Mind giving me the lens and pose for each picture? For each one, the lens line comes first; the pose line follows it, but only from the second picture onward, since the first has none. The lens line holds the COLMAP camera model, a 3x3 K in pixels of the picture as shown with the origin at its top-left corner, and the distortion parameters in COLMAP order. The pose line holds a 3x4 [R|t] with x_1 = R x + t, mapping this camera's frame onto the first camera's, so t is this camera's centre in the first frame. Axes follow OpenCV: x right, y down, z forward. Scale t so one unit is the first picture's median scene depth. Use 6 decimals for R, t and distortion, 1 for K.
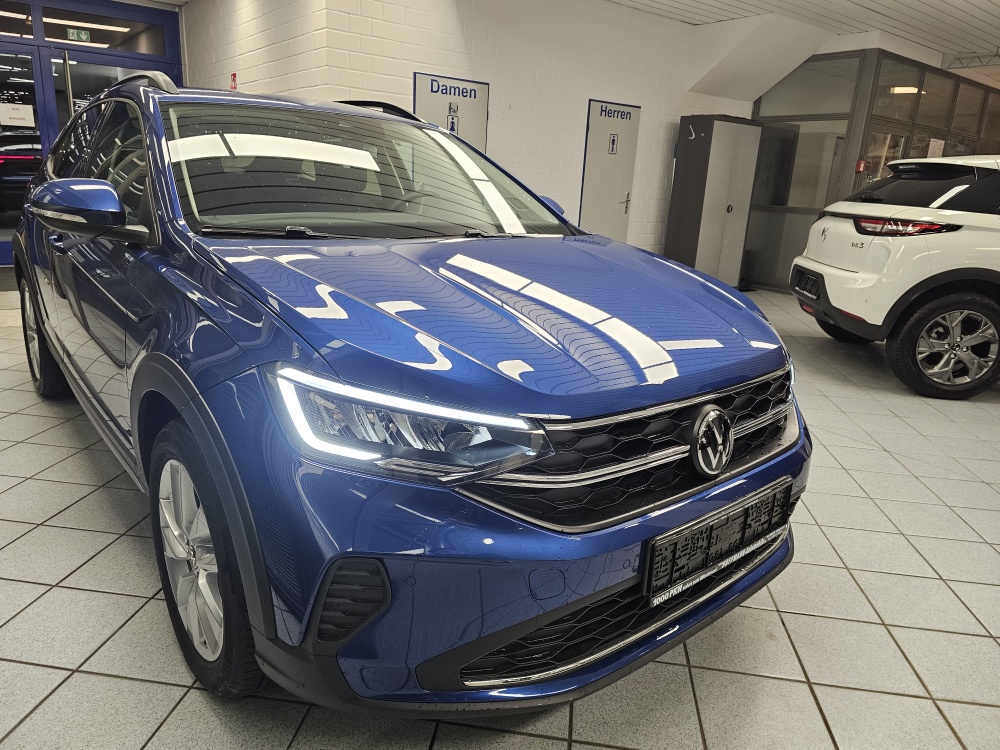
lens RADIAL K [[679.2, 0, 499.6], [0, 679.2, 375.2], [0, 0, 1]] dist [0.011864, -0.008578]
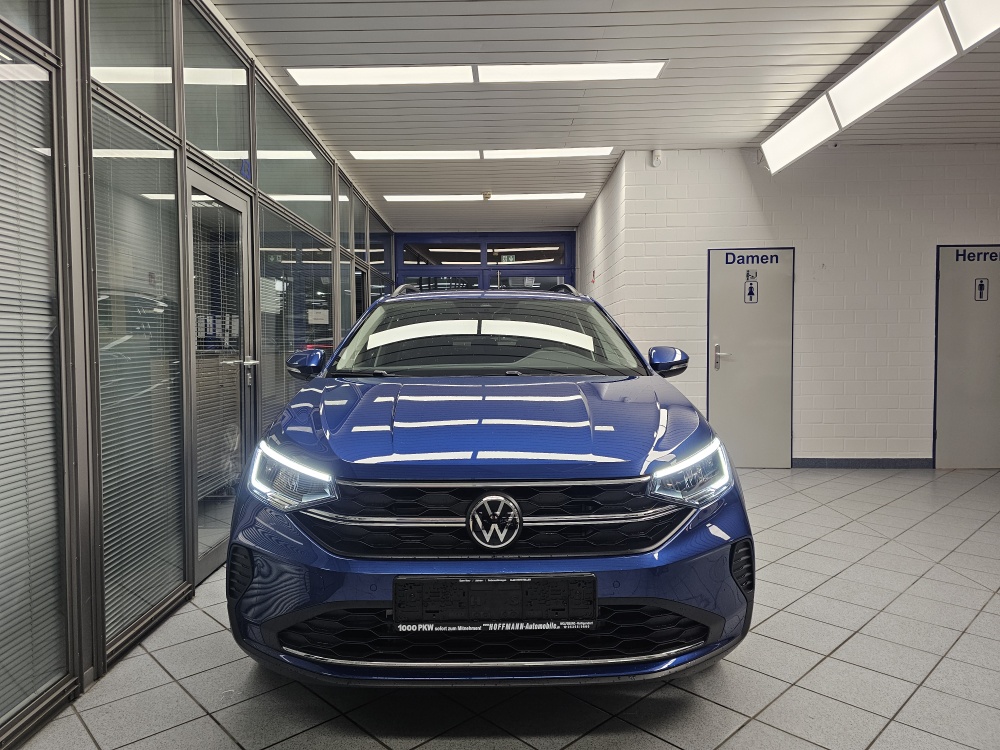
lens RADIAL K [[679.2, 0, 498.3], [0, 679.2, 373.7], [0, 0, 1]] dist [0.011864, -0.008578]
pose [[0.773147, -0.028565, -0.633584, 0.291940], [-0.130215, 0.970554, -0.202655, 0.022637], [0.620716, 0.239184, 0.746661, 0.001640]]
